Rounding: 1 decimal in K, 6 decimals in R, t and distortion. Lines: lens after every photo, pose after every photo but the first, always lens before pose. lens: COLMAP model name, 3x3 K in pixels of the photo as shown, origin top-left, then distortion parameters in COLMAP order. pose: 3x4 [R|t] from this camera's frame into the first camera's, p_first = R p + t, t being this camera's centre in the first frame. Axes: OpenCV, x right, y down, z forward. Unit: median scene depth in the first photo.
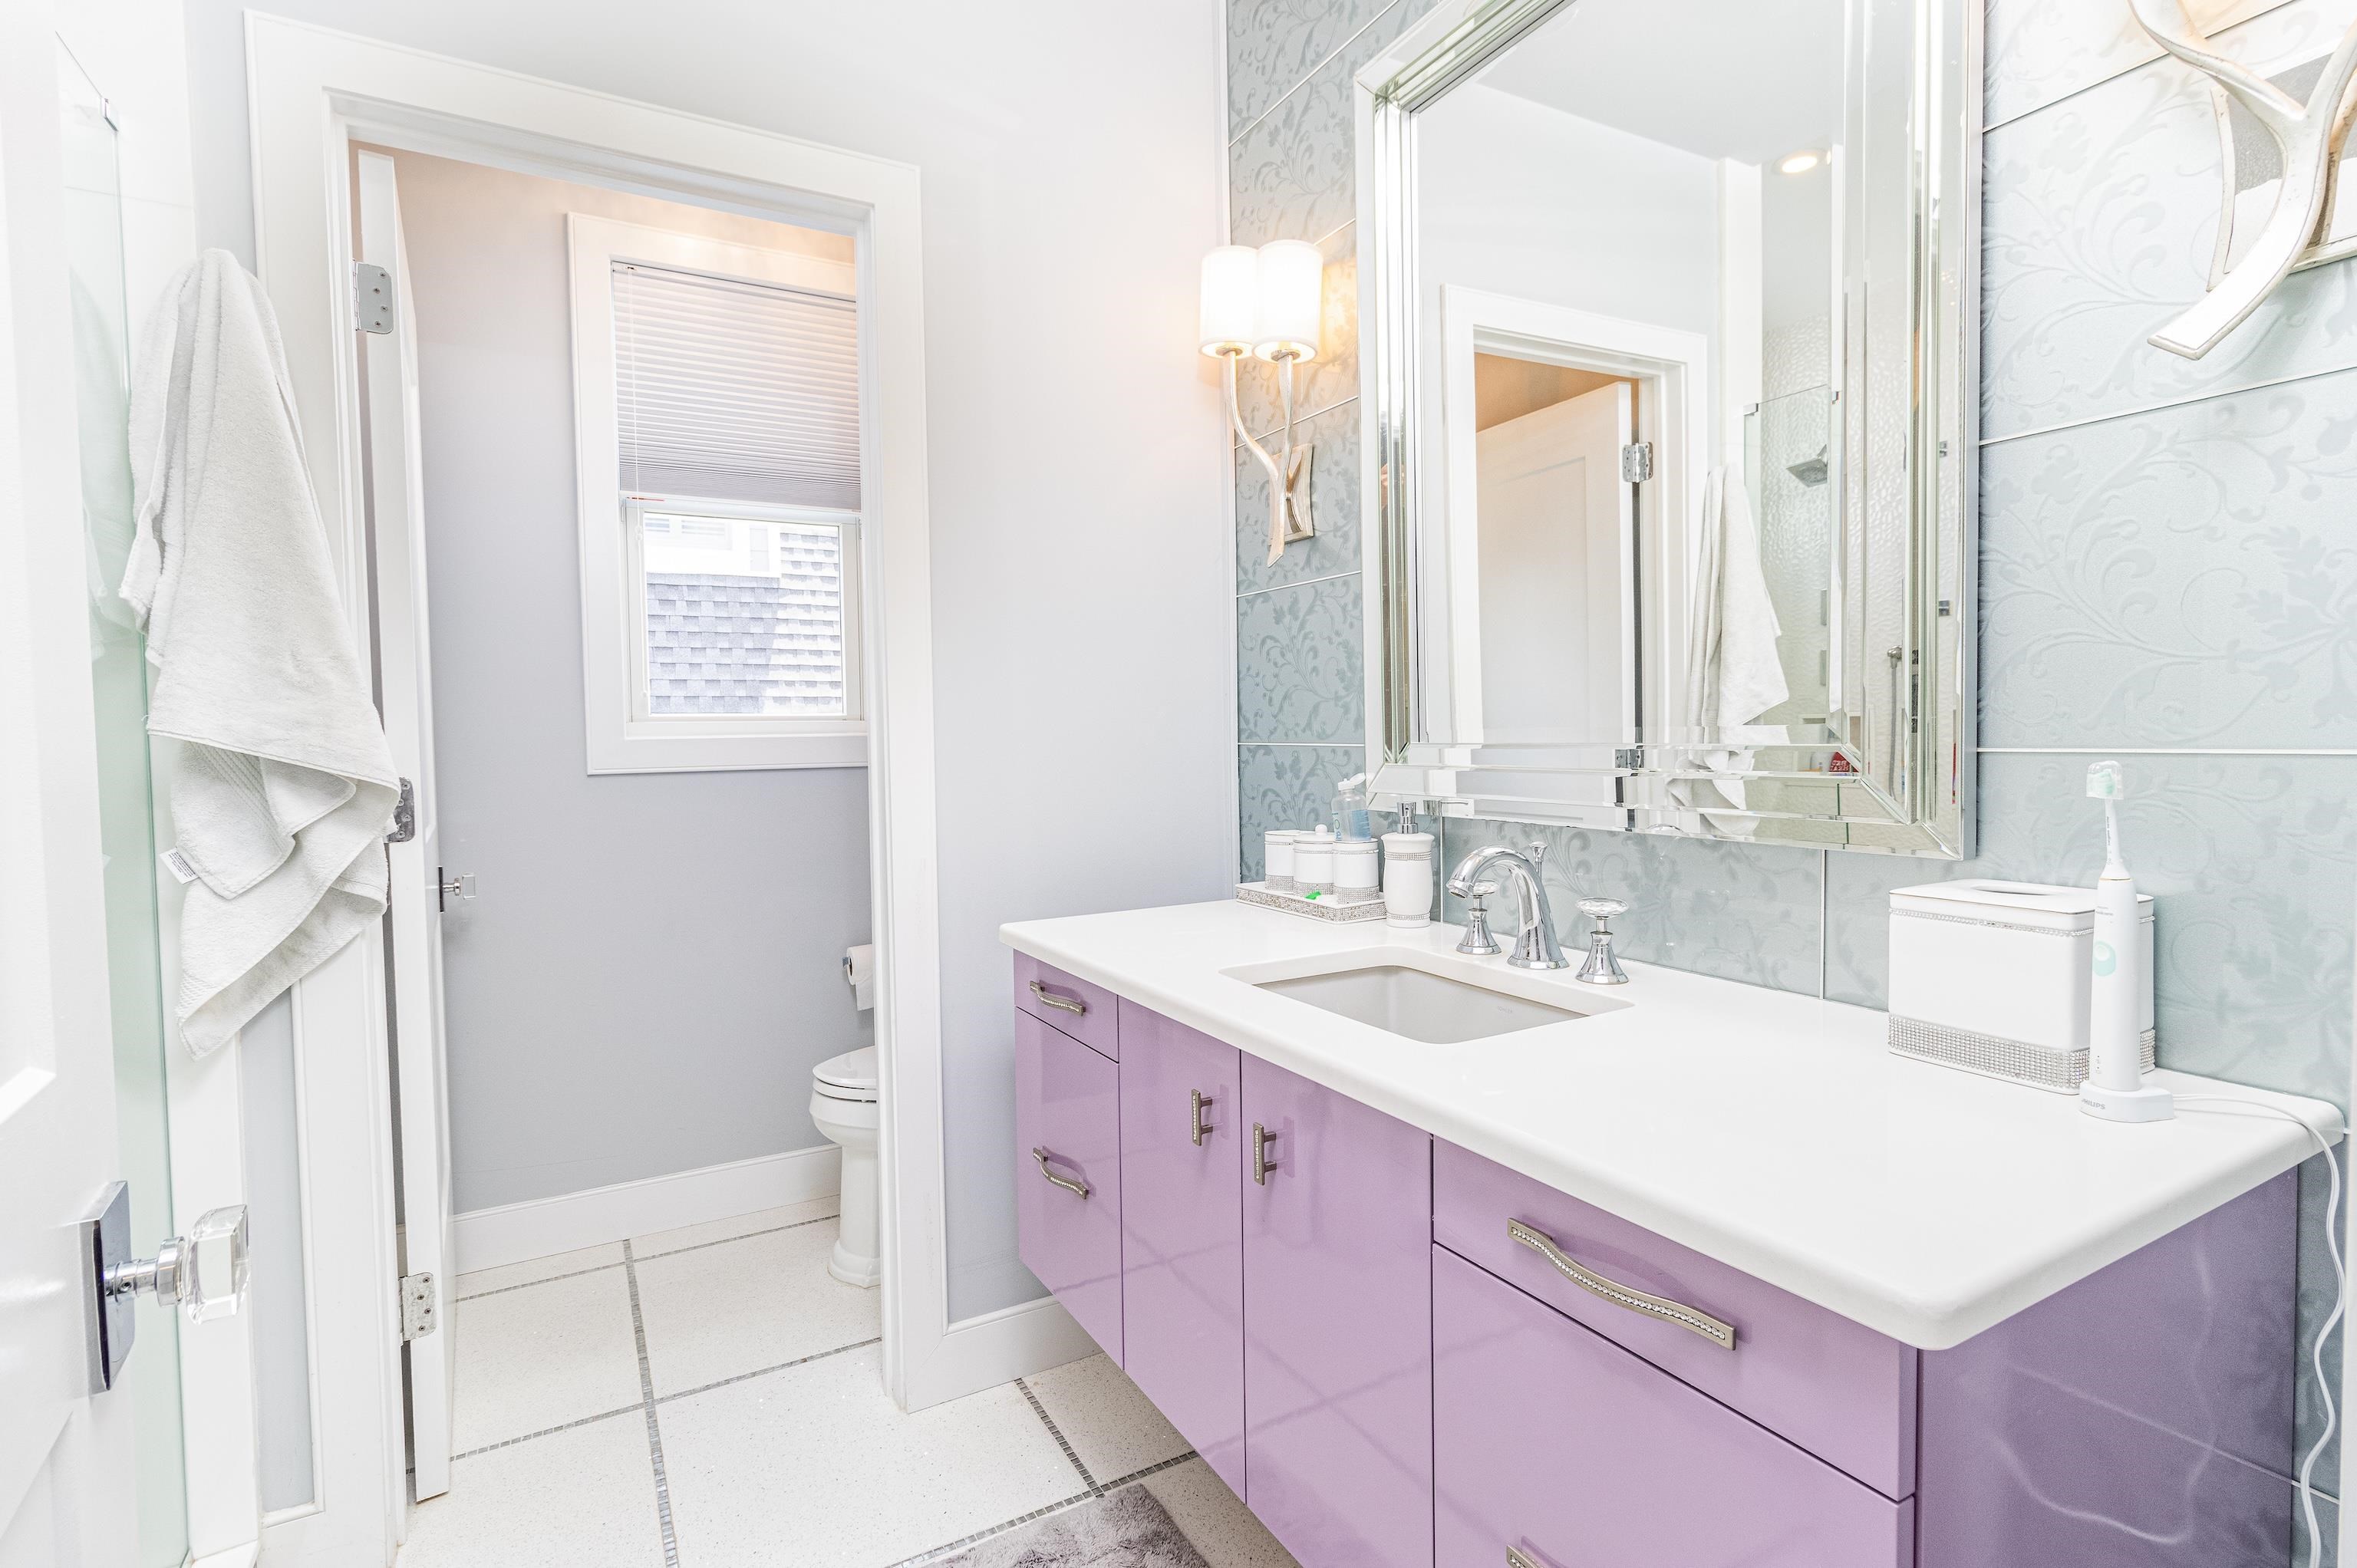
lens RADIAL K [[1148.3, 0, 1193.0], [0, 1148.3, 772.5], [0, 0, 1]] dist [-0.000676, -0.000082]
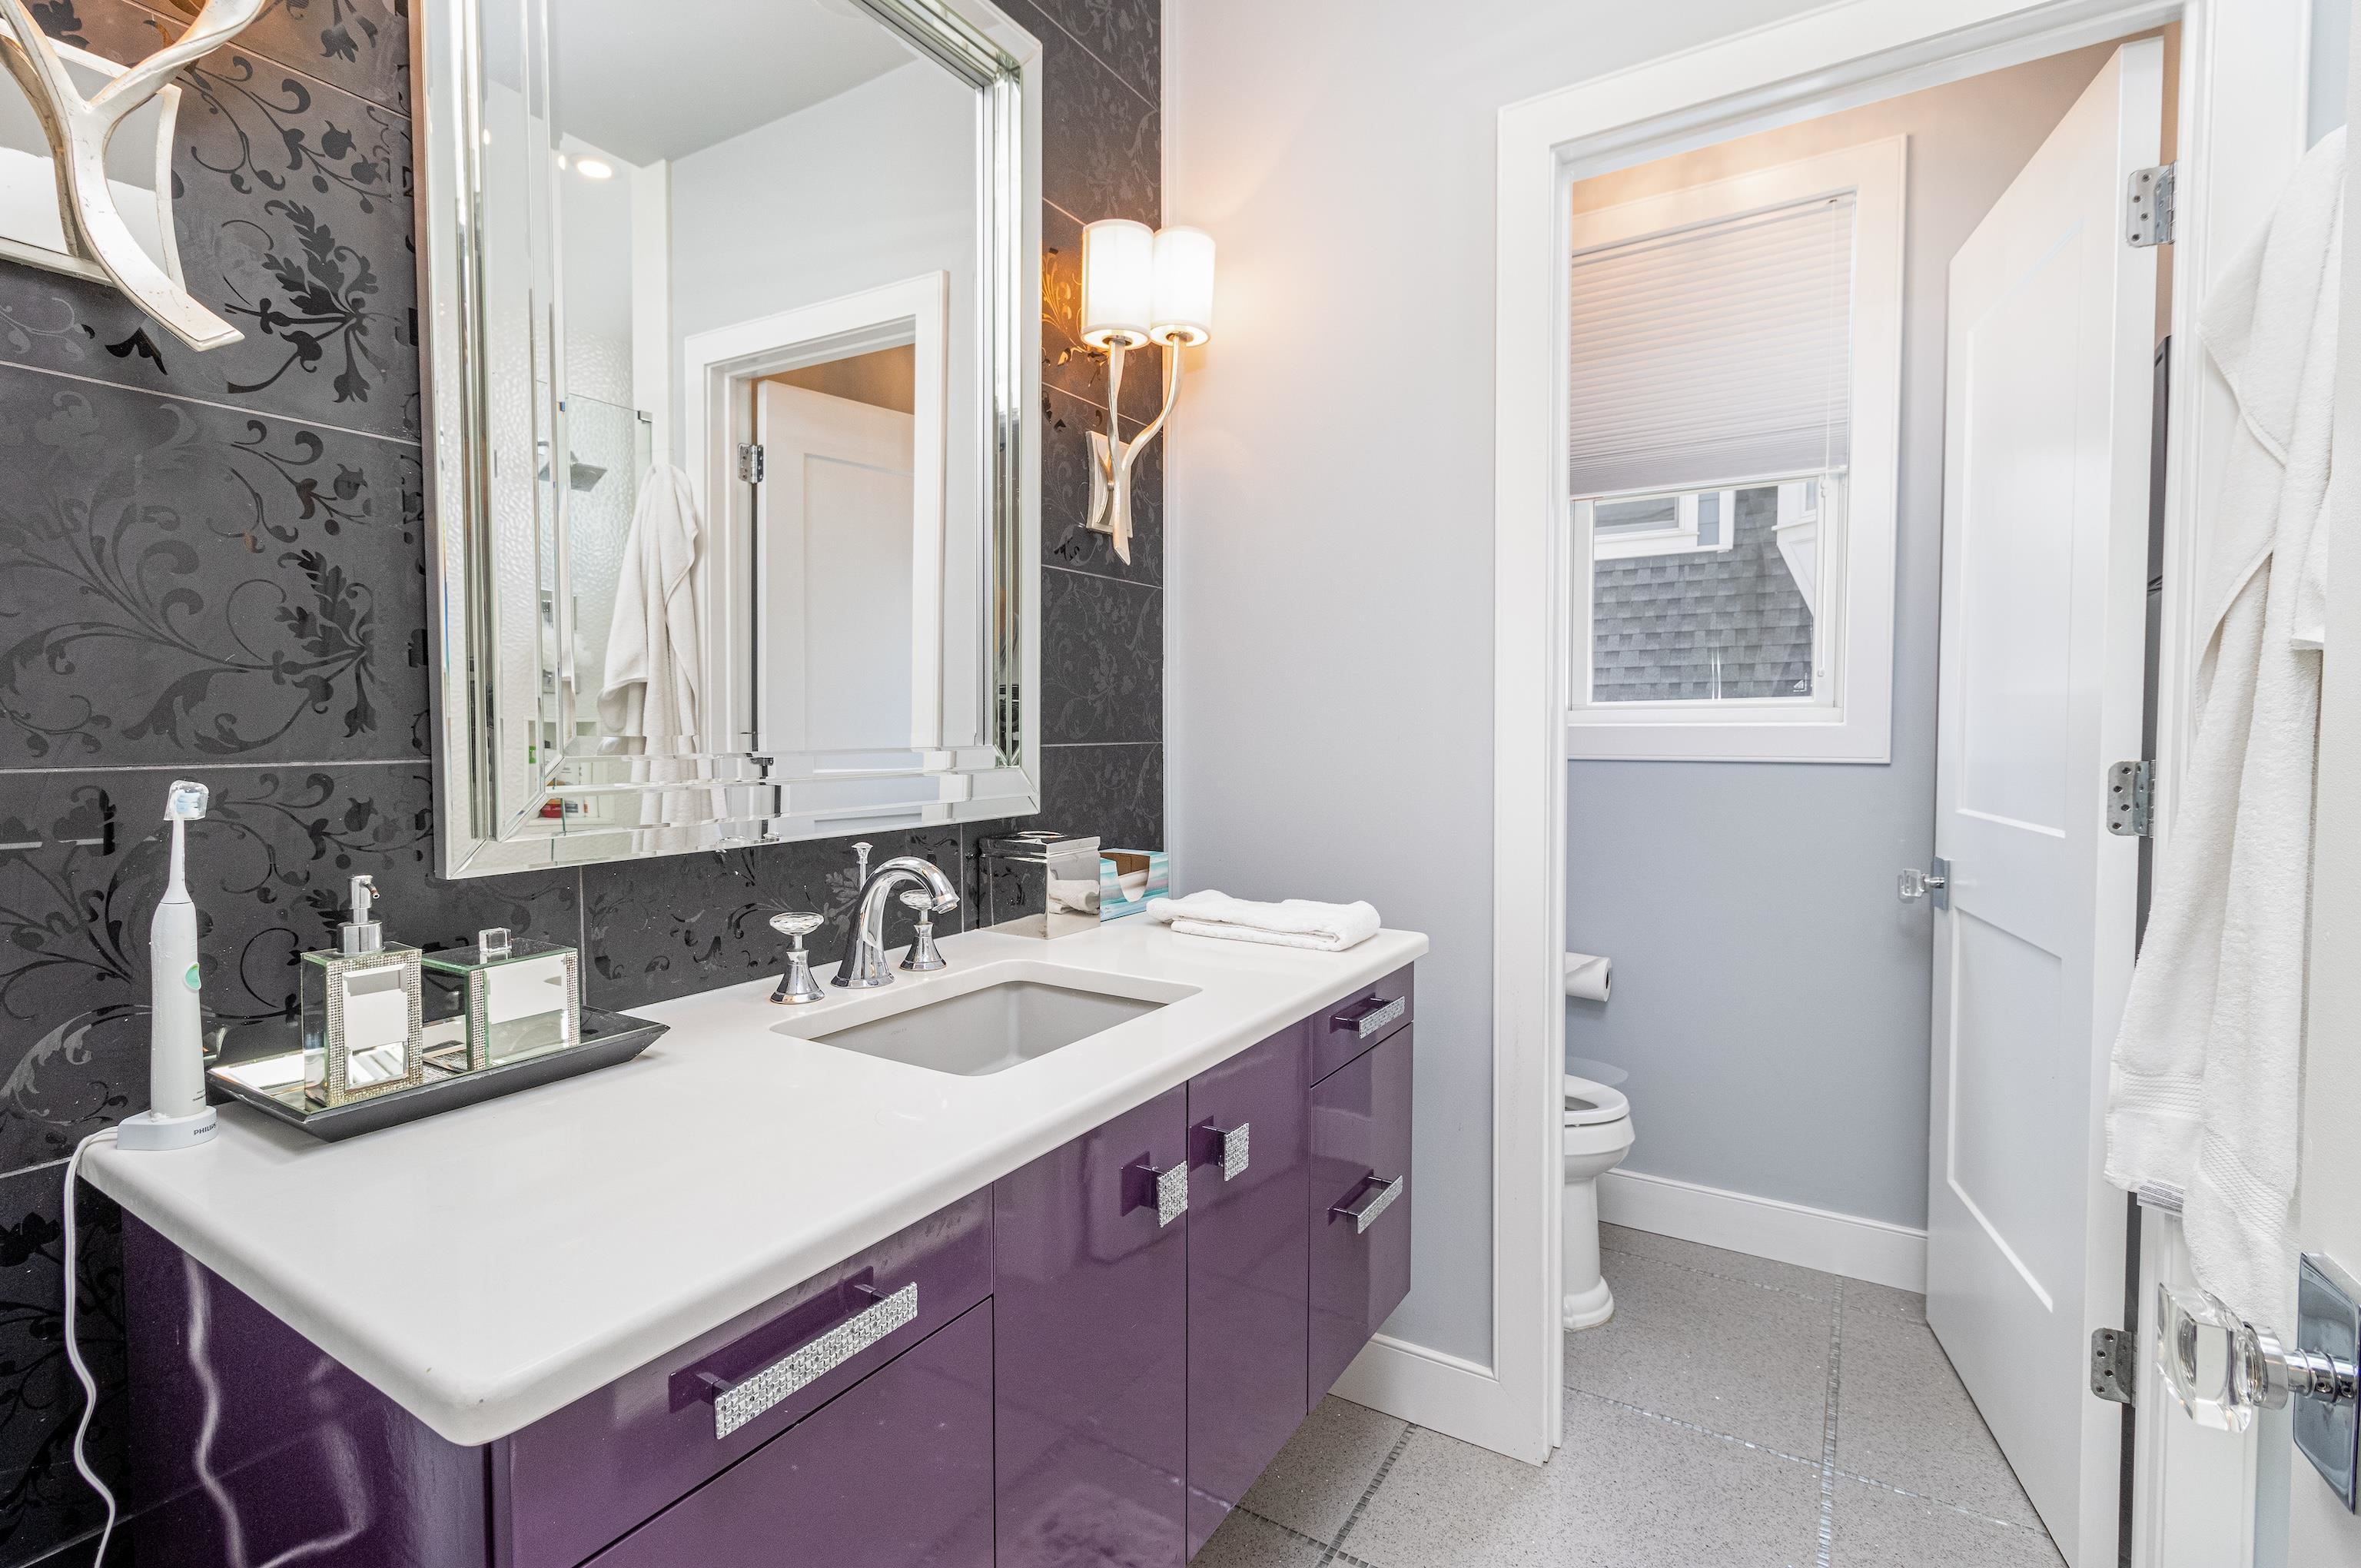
lens RADIAL K [[1150.4, 0, 1195.0], [0, 1150.4, 772.5], [0, 0, 1]] dist [-0.000676, -0.000082]
pose [[-0.440917, -0.025590, 0.897183, -0.468468], [0.039358, 0.998081, 0.047810, -0.027019], [-0.896685, 0.056392, -0.439064, 0.842596]]
